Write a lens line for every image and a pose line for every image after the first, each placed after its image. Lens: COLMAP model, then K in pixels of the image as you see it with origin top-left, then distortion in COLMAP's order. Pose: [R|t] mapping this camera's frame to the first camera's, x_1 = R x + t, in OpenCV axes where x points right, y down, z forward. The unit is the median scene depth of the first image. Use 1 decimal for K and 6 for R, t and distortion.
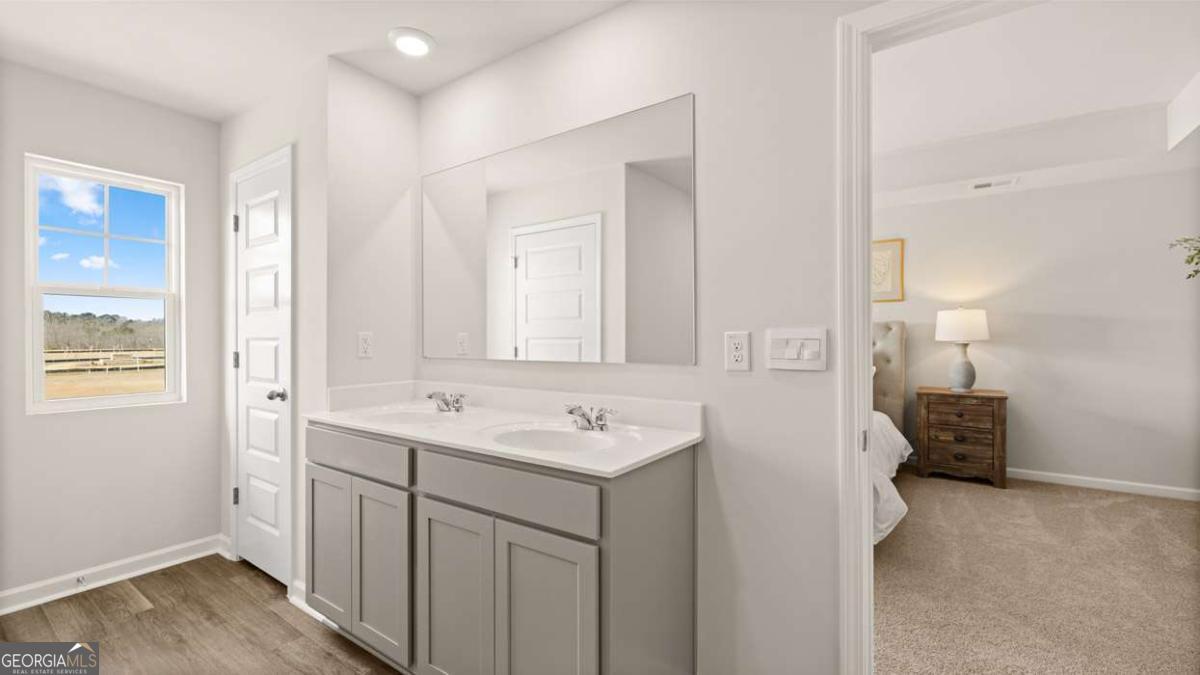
lens RADIAL K [[508.9, 0, 598.9], [0, 508.9, 337.3], [0, 0, 1]] dist [-0.000905, -0.000337]
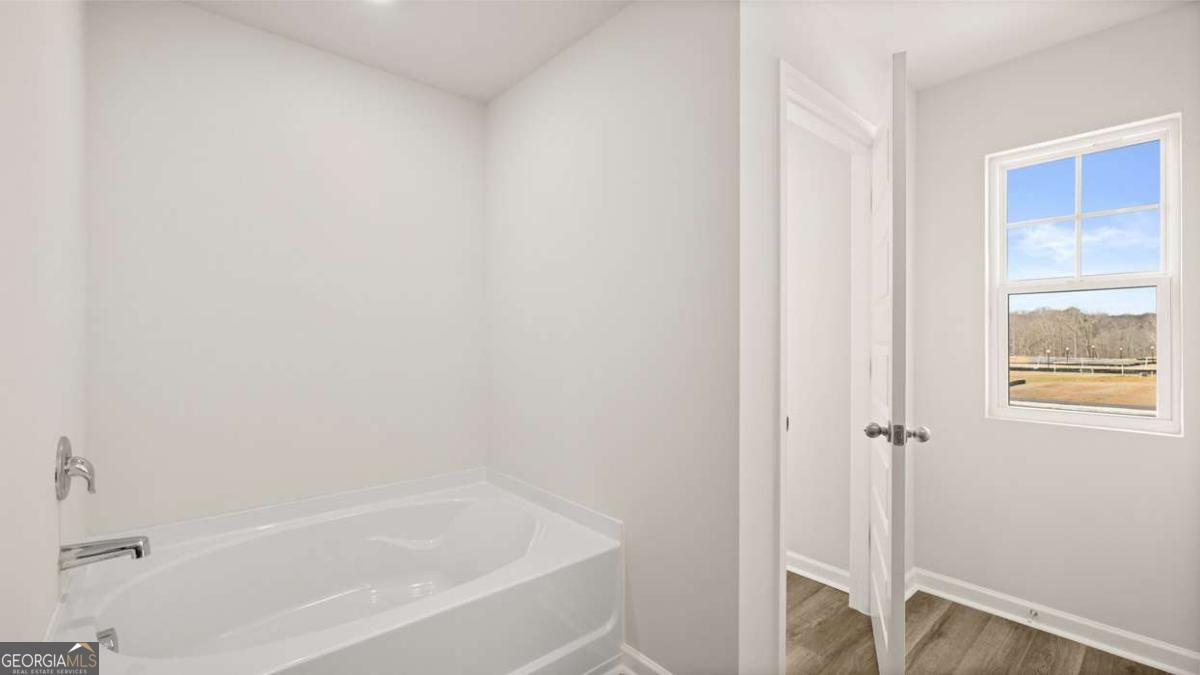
lens RADIAL K [[508.9, 0, 597.7], [0, 508.9, 340.0], [0, 0, 1]] dist [-0.000905, -0.000337]
pose [[-0.239548, -0.001723, -0.970883, 0.022703], [-0.002330, 0.999997, -0.001200, 0.003125], [0.970882, 0.001974, -0.239551, 0.464456]]
